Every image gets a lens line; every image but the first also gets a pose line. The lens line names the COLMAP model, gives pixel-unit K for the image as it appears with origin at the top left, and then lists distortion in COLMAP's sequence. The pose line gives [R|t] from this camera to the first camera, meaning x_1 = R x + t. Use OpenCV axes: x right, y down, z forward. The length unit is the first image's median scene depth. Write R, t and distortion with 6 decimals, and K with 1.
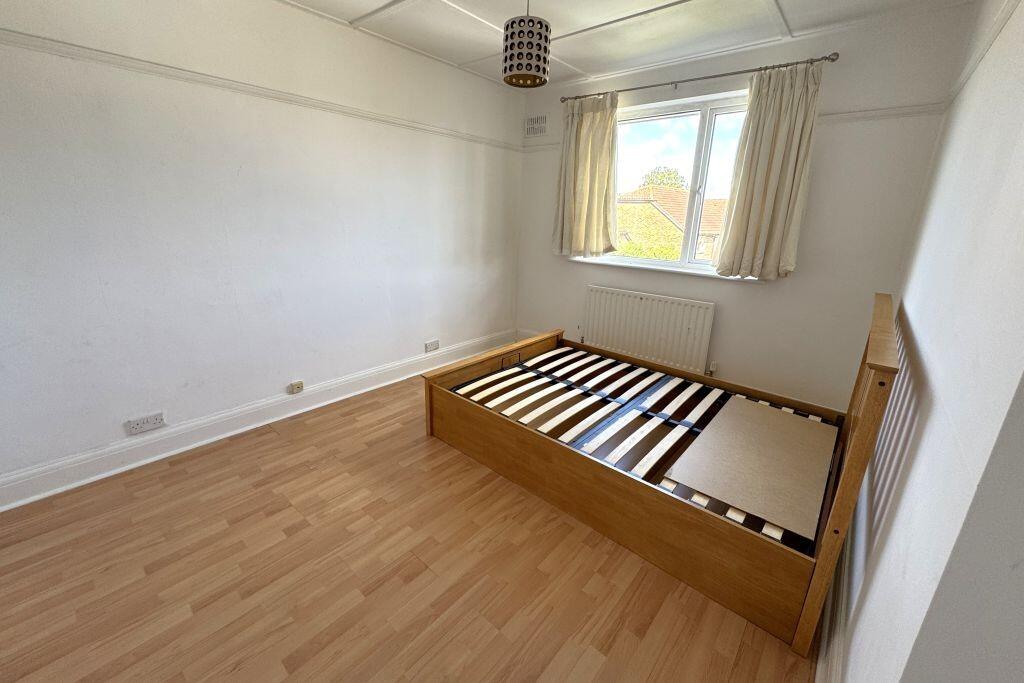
lens RADIAL K [[410.5, 0, 511.2], [0, 410.5, 314.3], [0, 0, 1]] dist [-0.000230, -0.000269]
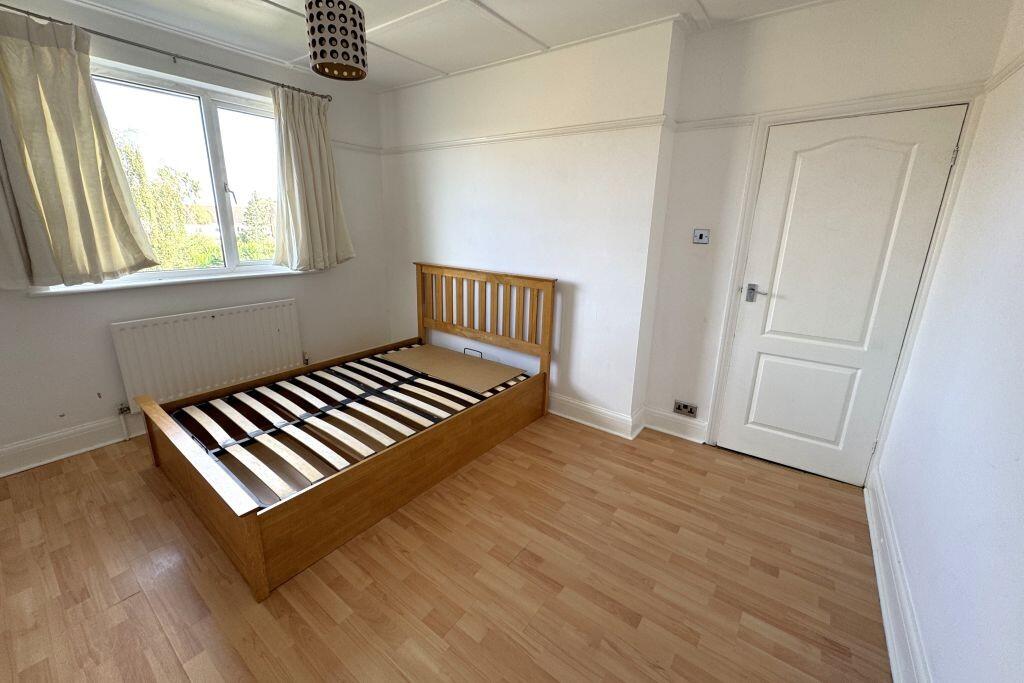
lens RADIAL K [[405.9, 0, 511.1], [0, 405.9, 313.8], [0, 0, 1]] dist [-0.001499, -0.000048]
pose [[-0.069559, -0.250895, 0.965512, -0.793201], [0.213896, 0.941595, 0.260090, -0.197465], [-0.974377, 0.224610, -0.011831, 0.652455]]
